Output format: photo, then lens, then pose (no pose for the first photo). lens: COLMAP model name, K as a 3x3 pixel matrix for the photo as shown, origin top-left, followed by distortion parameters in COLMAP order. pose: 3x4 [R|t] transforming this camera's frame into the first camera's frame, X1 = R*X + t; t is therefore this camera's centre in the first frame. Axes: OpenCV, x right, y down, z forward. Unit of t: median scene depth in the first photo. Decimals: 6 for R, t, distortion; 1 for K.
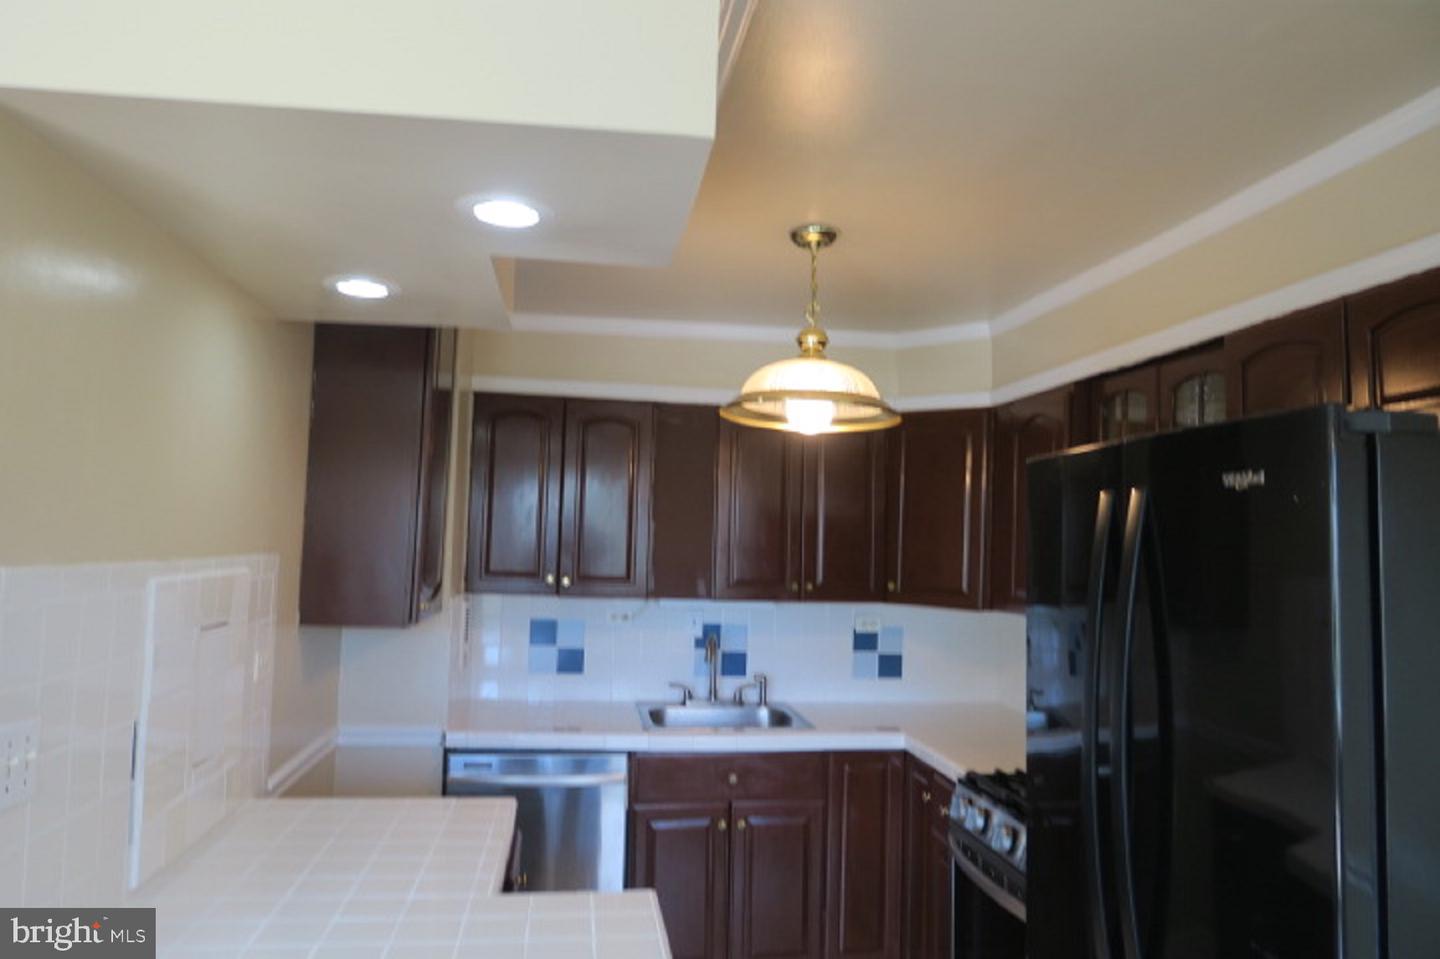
lens RADIAL K [[991.5, 0, 720.0], [0, 991.5, 479.5], [0, 0, 1]] dist [-0.013740, 0.001469]
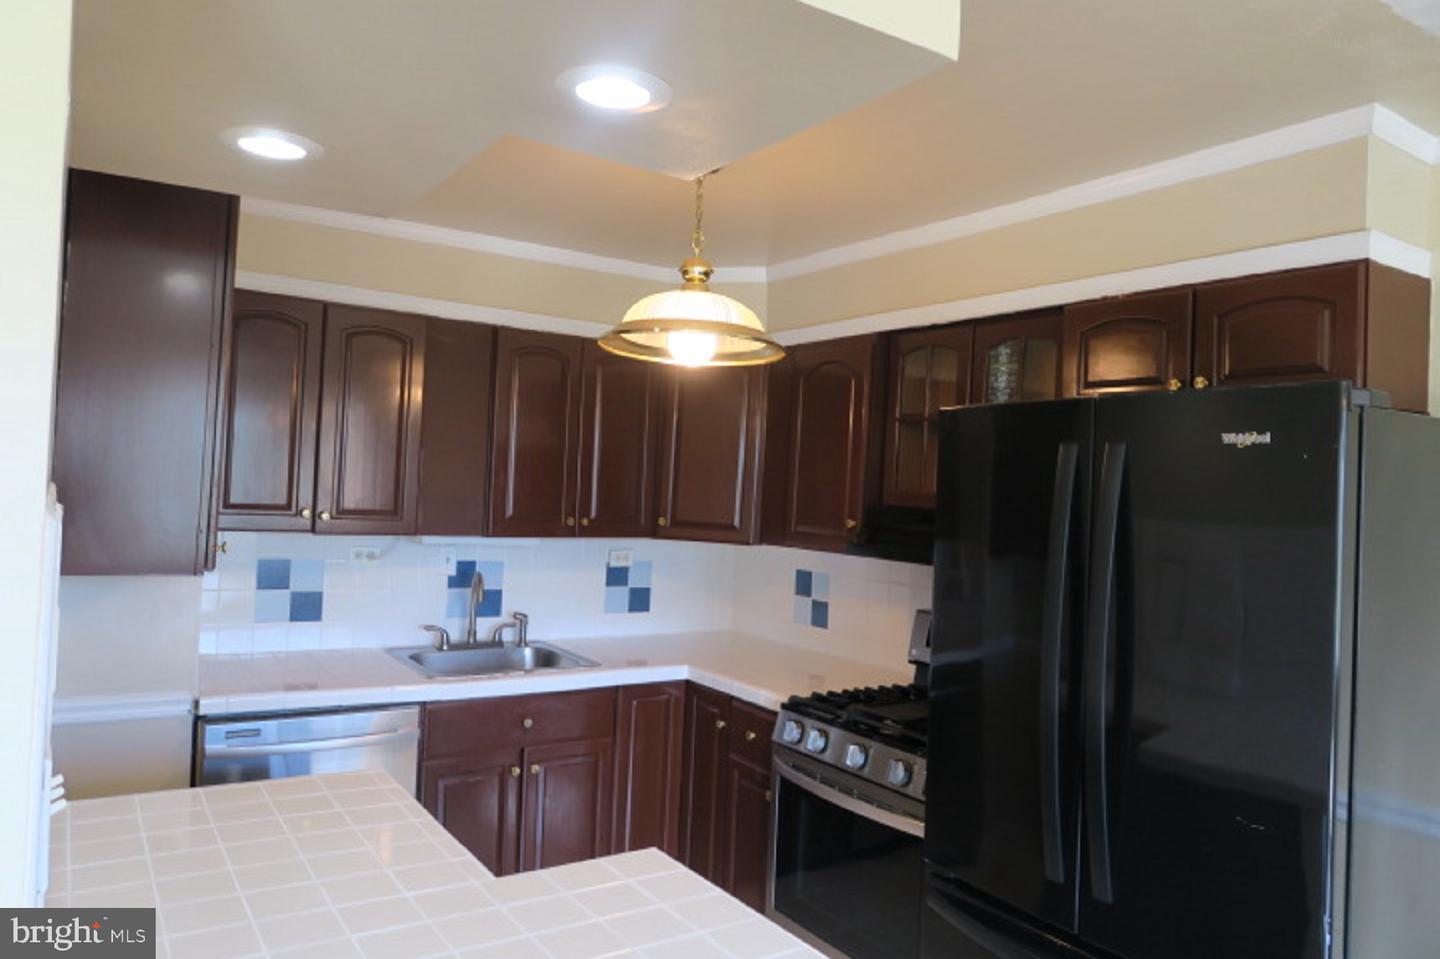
lens RADIAL K [[999.9, 0, 720.0], [0, 999.9, 479.5], [0, 0, 1]] dist [-0.000813, 0.000652]
pose [[0.905543, 0.016724, 0.423924, -0.231762], [-0.046357, 0.997140, 0.059684, 0.002818], [-0.421714, -0.073699, 0.903729, 0.070924]]
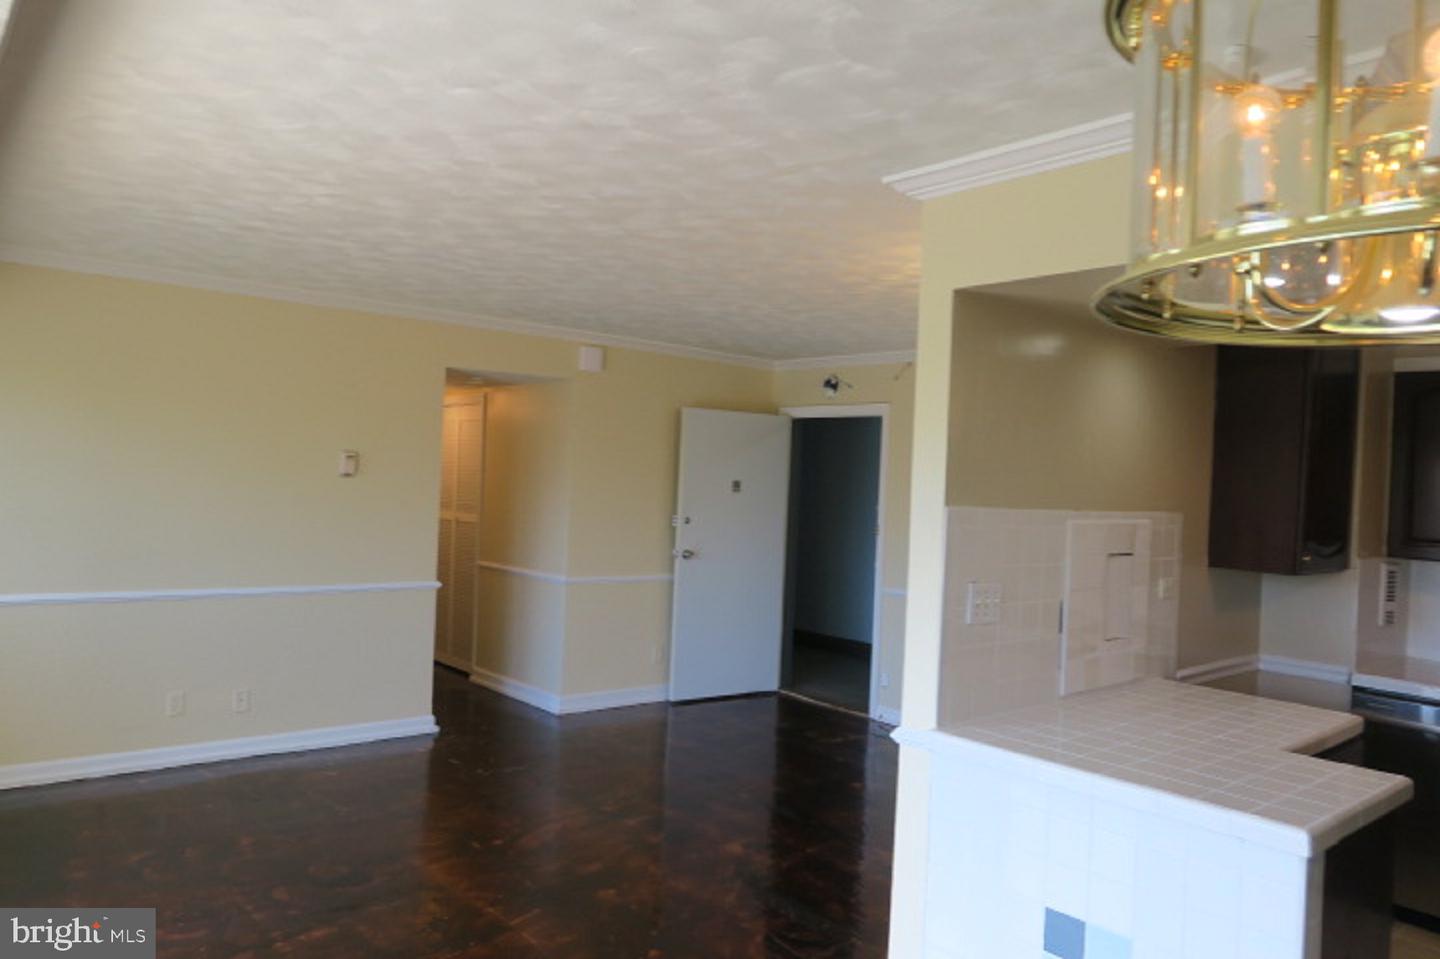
lens RADIAL K [[988.9, 0, 720.0], [0, 988.9, 479.5], [0, 0, 1]] dist [-0.003225, -0.004605]
pose [[0.537501, -0.000851, -0.843263, 0.291064], [0.023206, 0.999636, 0.013783, -0.005165], [0.842944, -0.026977, 0.537325, -0.234493]]
